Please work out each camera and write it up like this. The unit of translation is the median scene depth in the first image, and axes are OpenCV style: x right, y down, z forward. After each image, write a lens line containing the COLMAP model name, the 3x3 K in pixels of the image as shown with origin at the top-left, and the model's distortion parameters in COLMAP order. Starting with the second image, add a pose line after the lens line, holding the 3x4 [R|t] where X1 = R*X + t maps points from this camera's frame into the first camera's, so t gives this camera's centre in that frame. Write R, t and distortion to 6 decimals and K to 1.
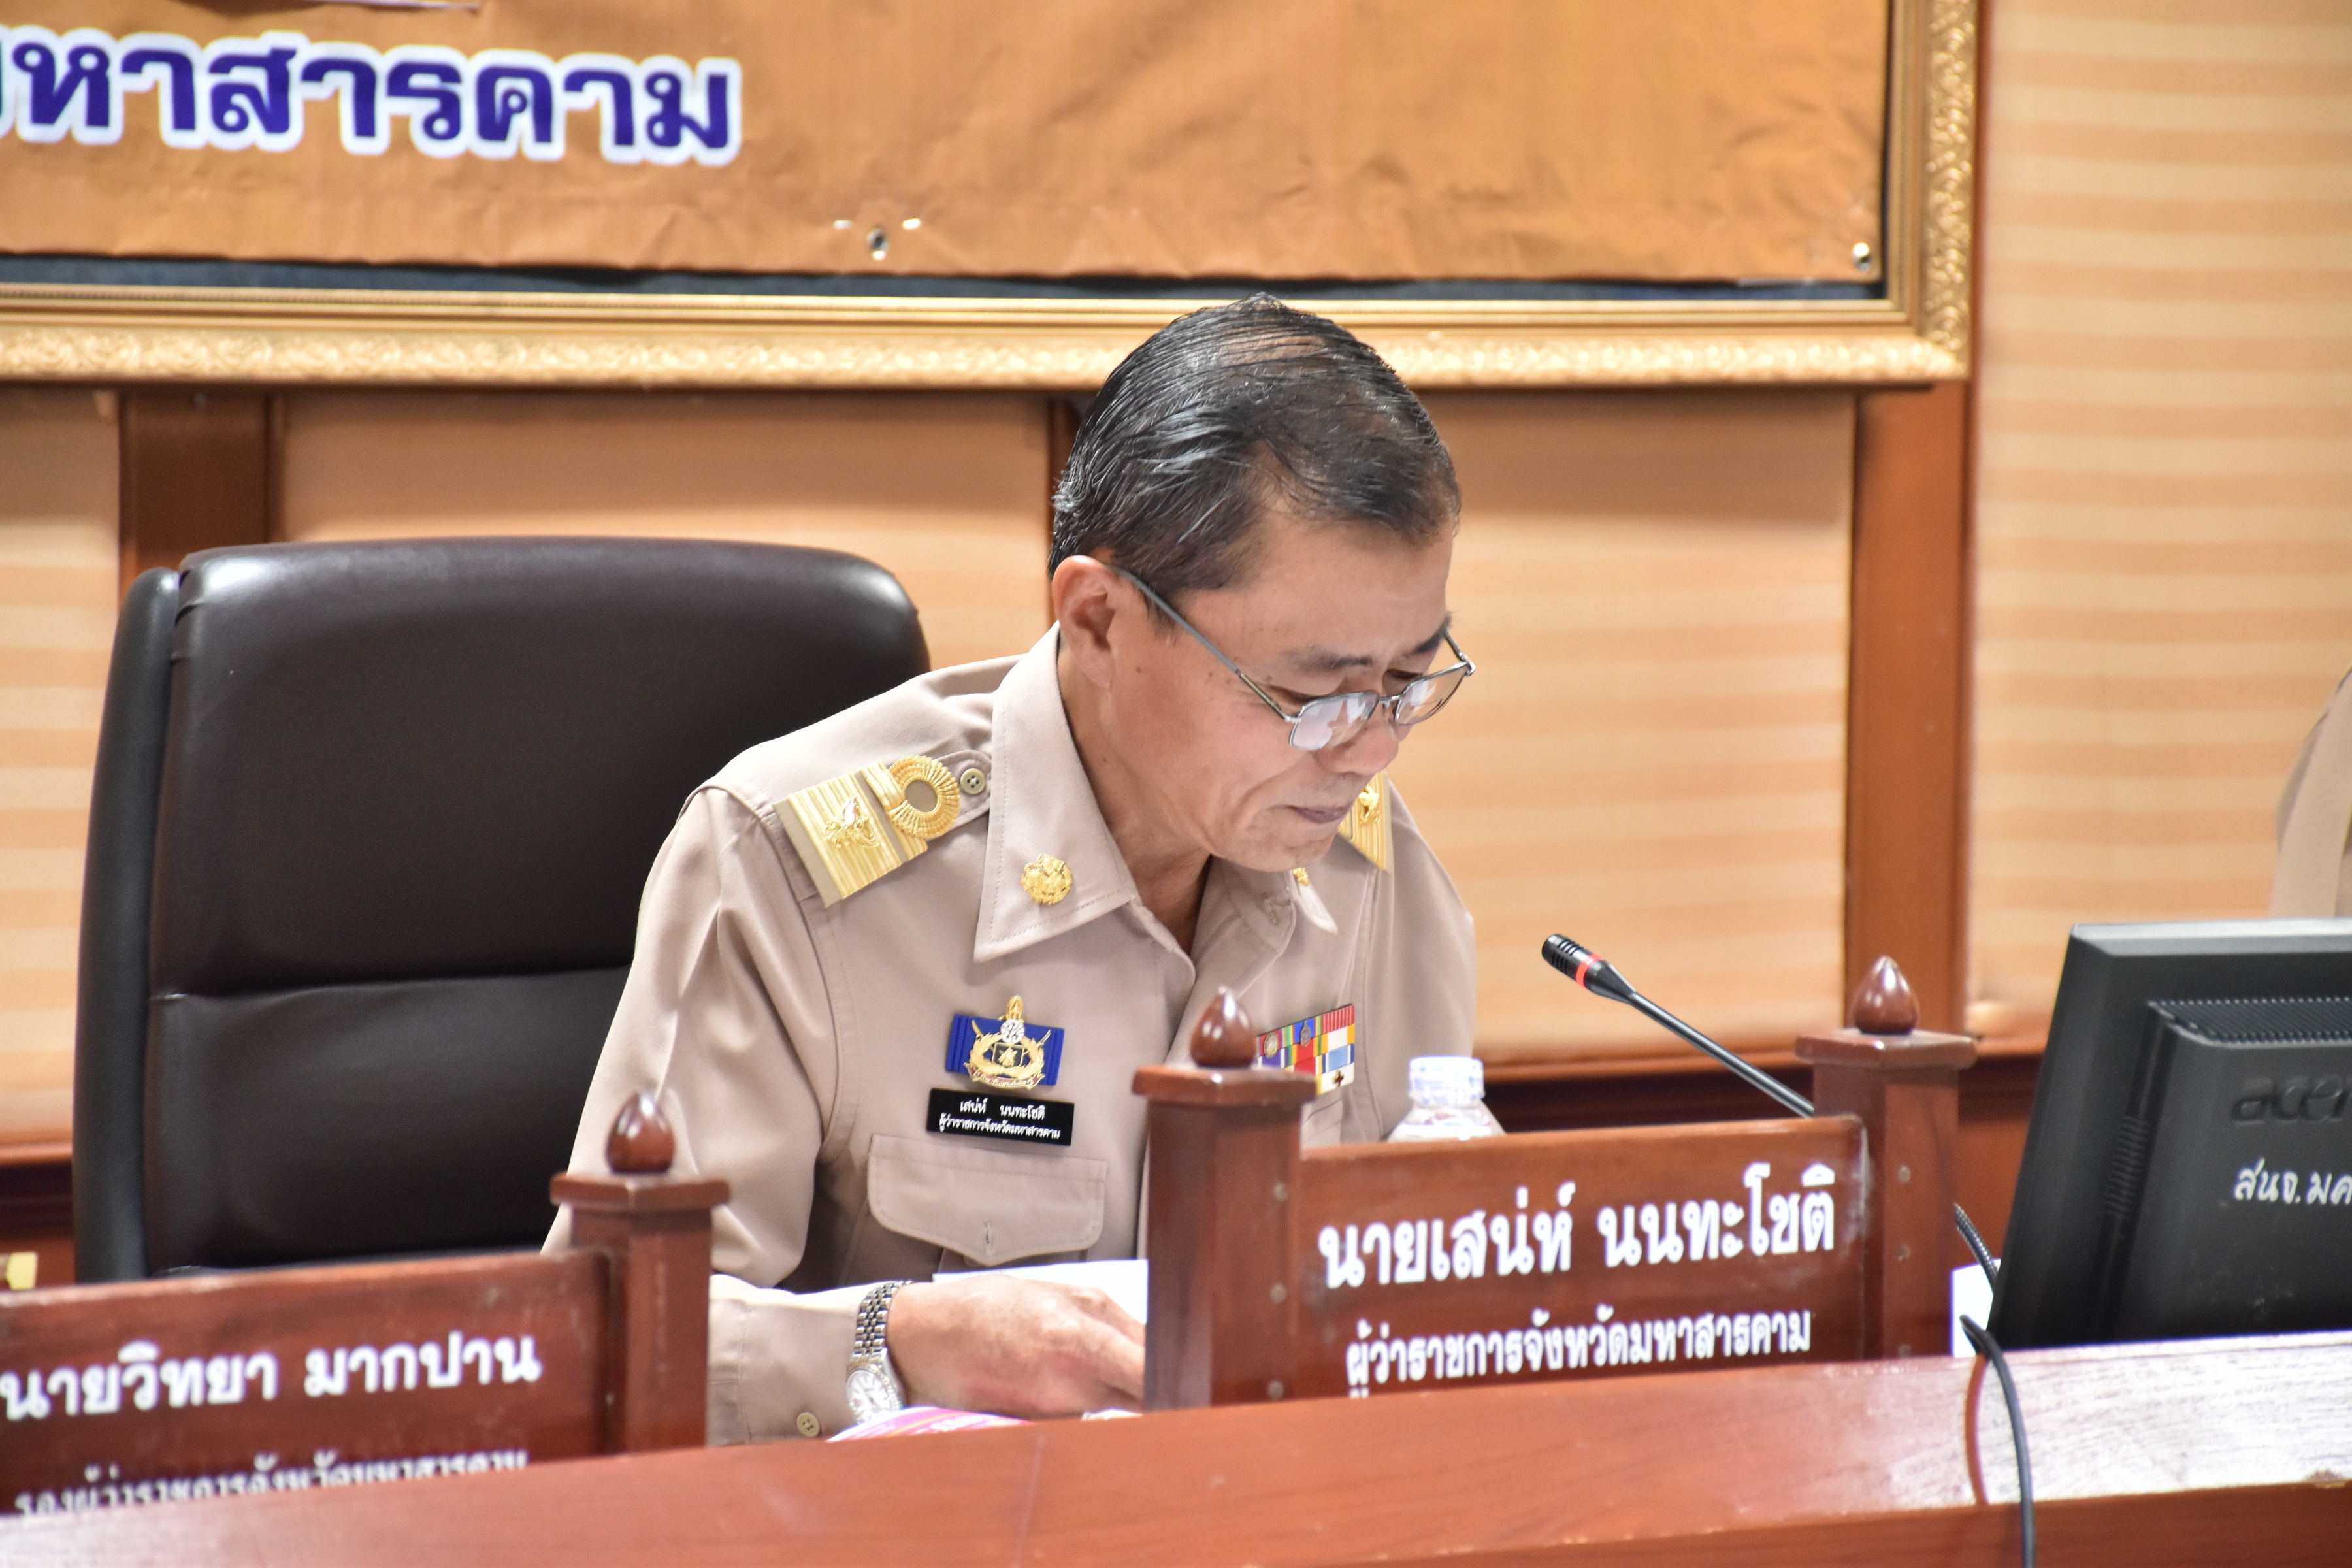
lens RADIAL K [[10295.7, 0, 1114.8], [0, 10295.7, 728.1], [0, 0, 1]] dist [2.364313, 0.000000]
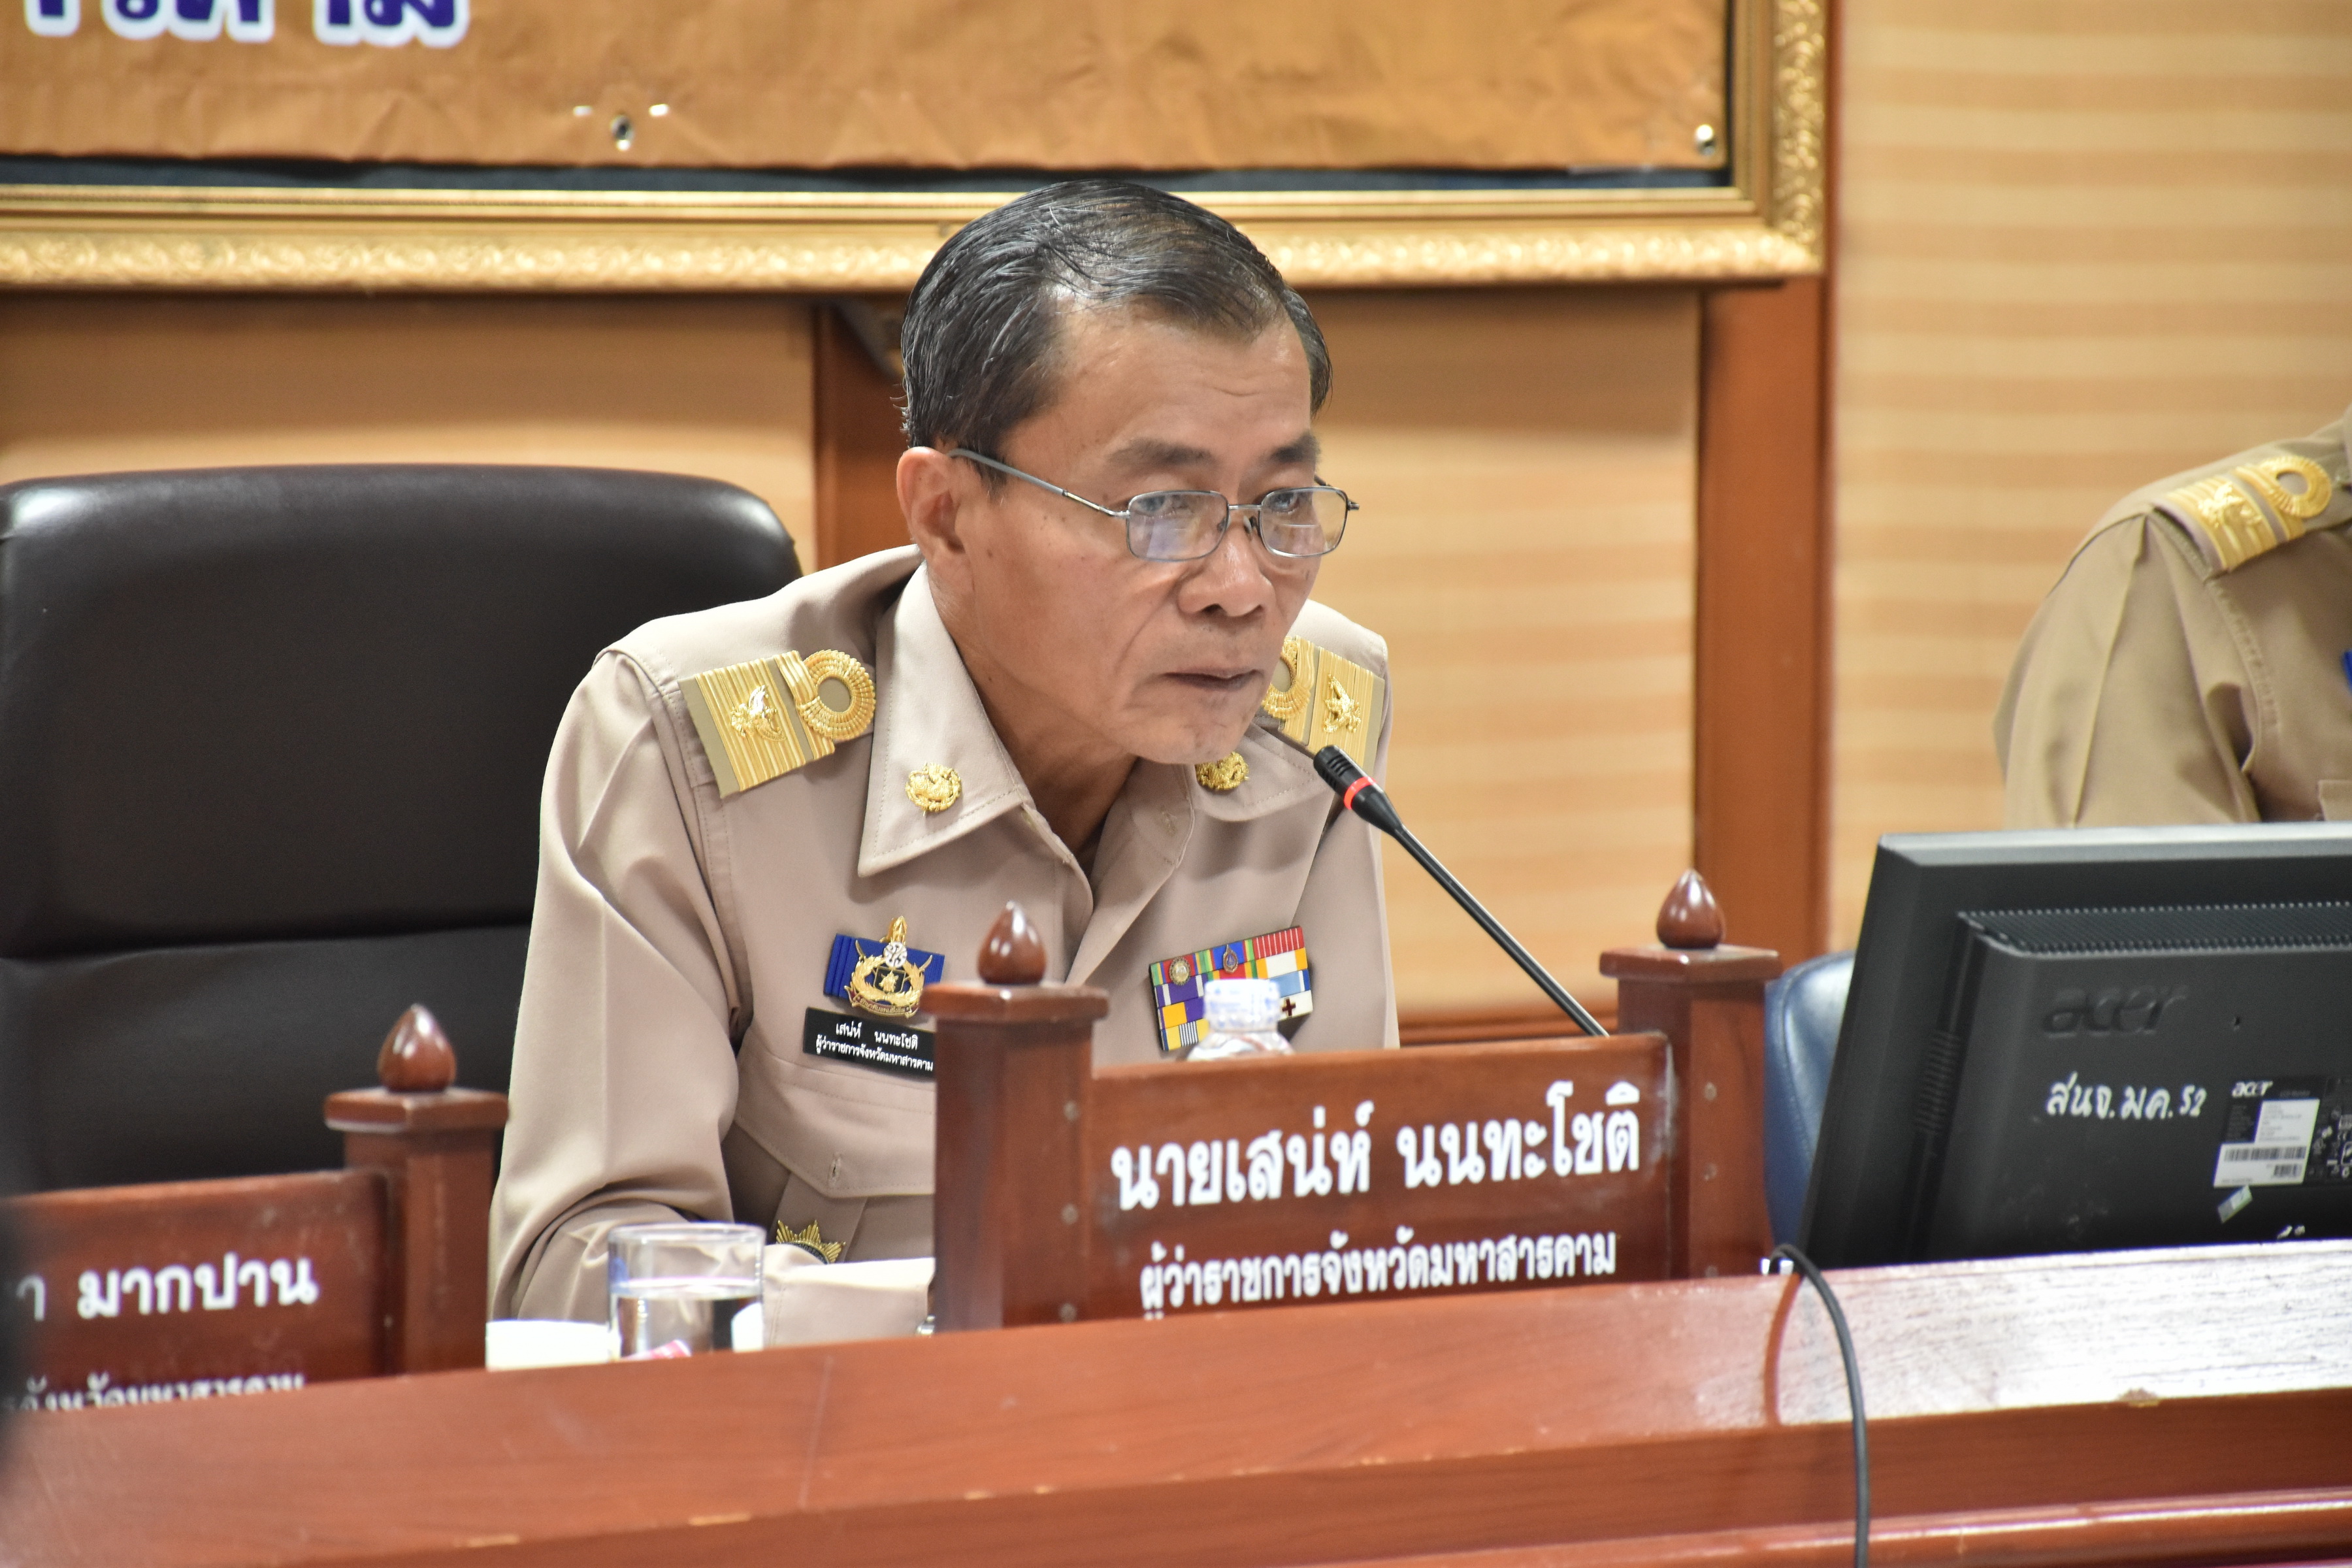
lens RADIAL K [[14686.5, 0, 1168.1], [0, 14686.5, 766.4], [0, 0, 1]] dist [4.128701, 0.000000]
pose [[0.999731, -0.010215, 0.020829, -0.002711], [0.010237, 0.999947, -0.000954, 0.010415], [-0.020818, 0.001167, 0.999783, -0.300446]]
